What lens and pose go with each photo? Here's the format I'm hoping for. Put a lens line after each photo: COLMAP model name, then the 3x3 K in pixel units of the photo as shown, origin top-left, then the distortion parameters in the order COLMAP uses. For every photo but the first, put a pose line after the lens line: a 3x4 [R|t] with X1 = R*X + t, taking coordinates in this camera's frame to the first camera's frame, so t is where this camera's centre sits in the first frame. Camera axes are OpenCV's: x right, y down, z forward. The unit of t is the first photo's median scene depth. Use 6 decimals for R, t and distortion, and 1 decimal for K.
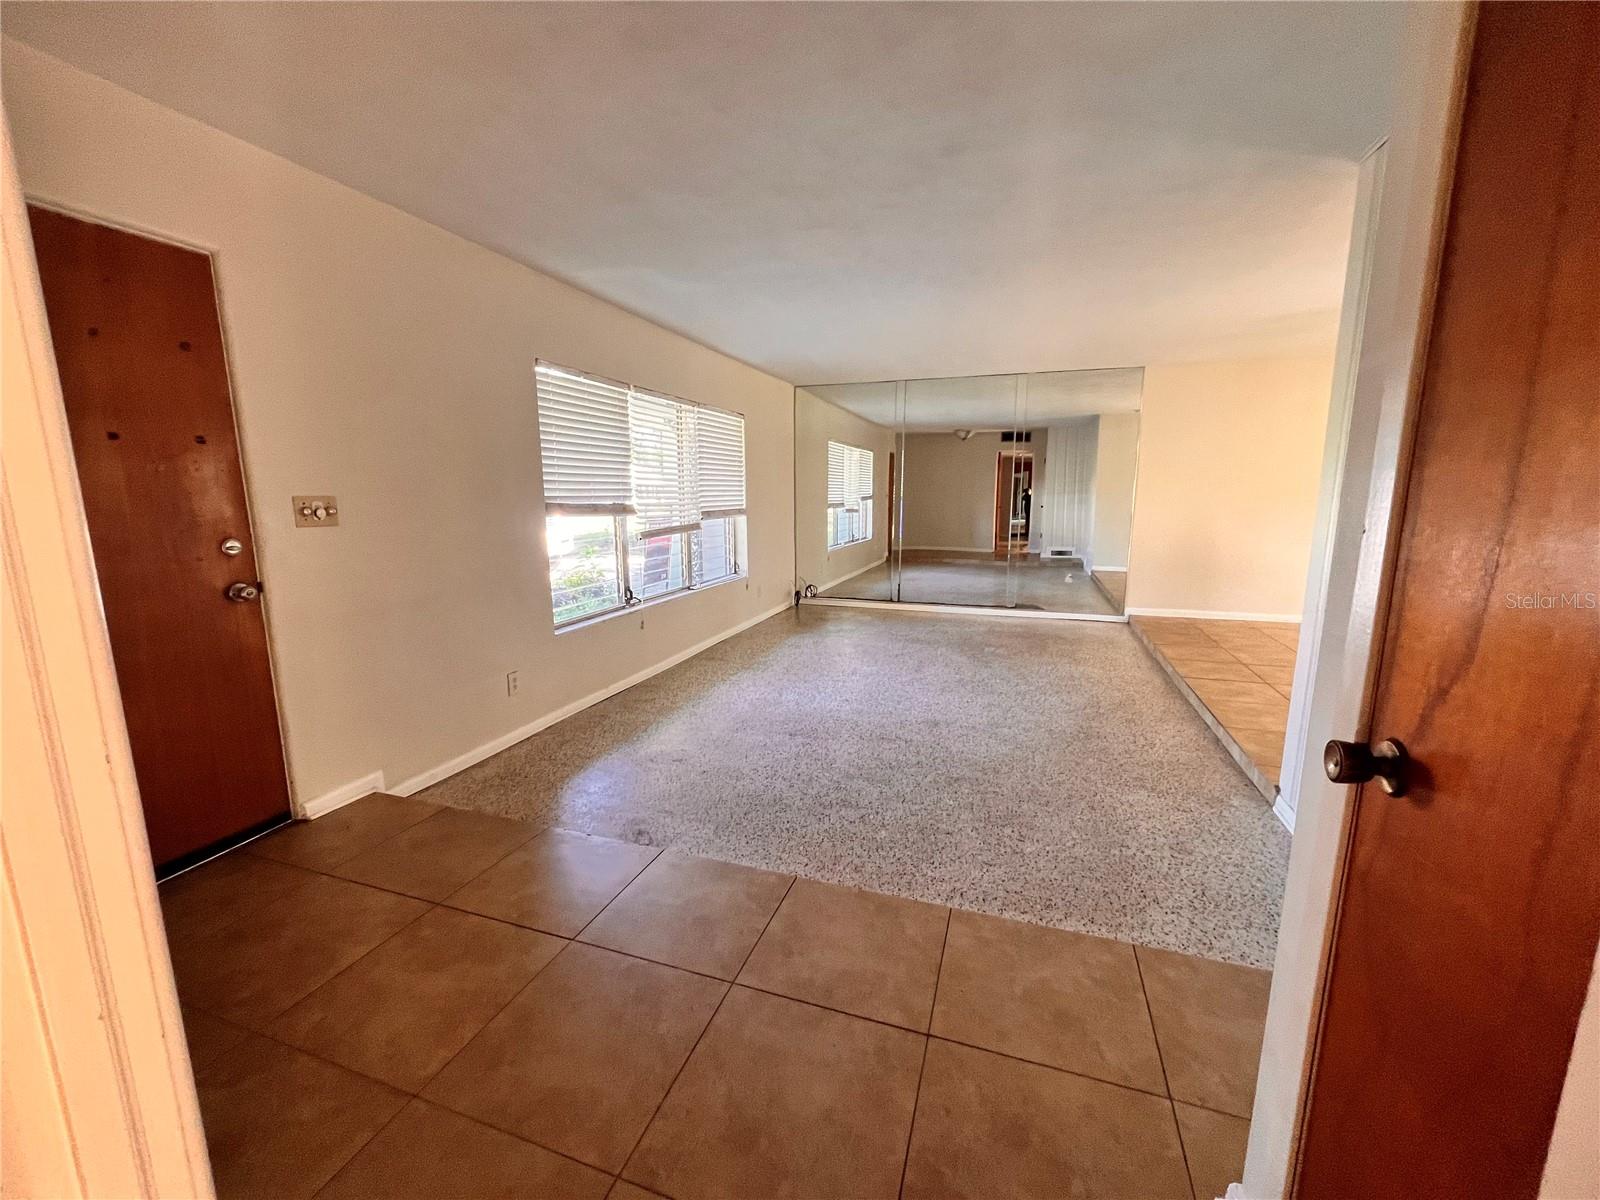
lens RADIAL K [[640.3, 0, 801.0], [0, 640.3, 601.9], [0, 0, 1]] dist [-0.000136, 0.000064]
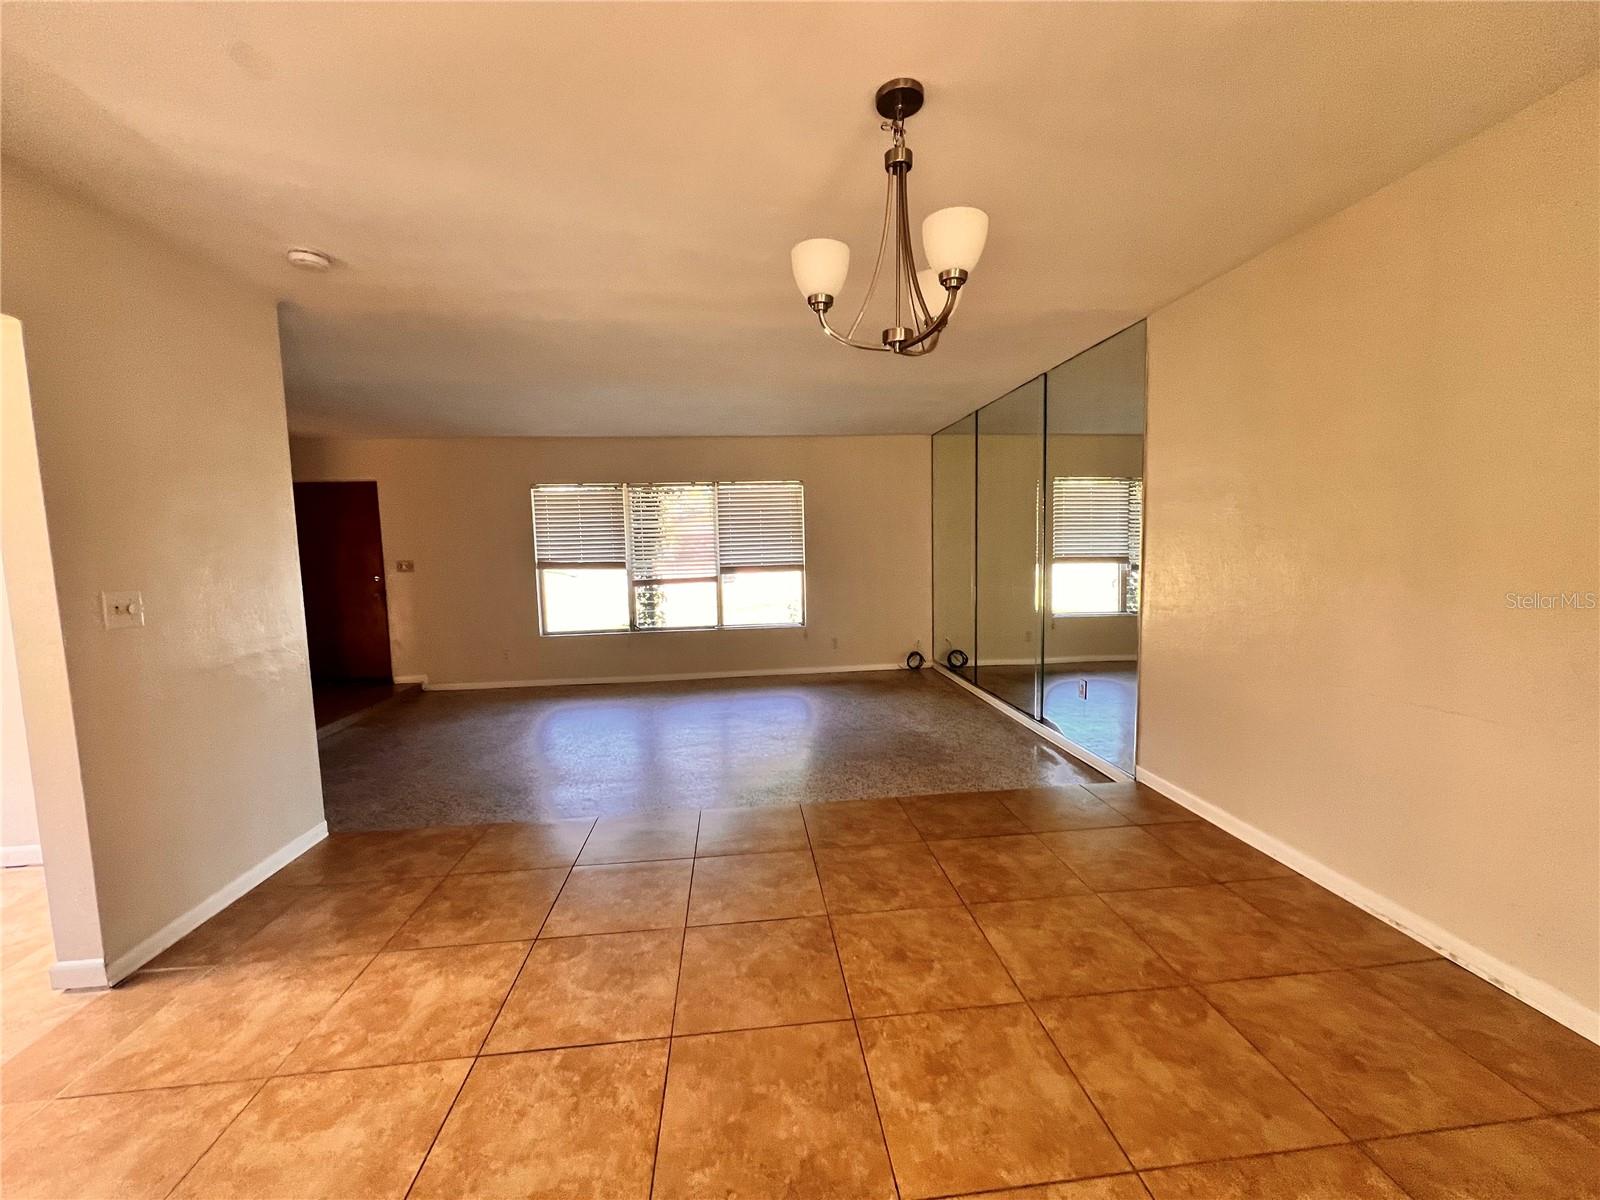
lens RADIAL K [[640.3, 0, 802.7], [0, 640.3, 602.4], [0, 0, 1]] dist [-0.000136, 0.000064]
pose [[0.424547, 0.075163, -0.902281, 1.549104], [-0.133555, 0.990846, 0.019700, -0.178857], [0.895502, 0.112141, 0.430698, 0.913900]]
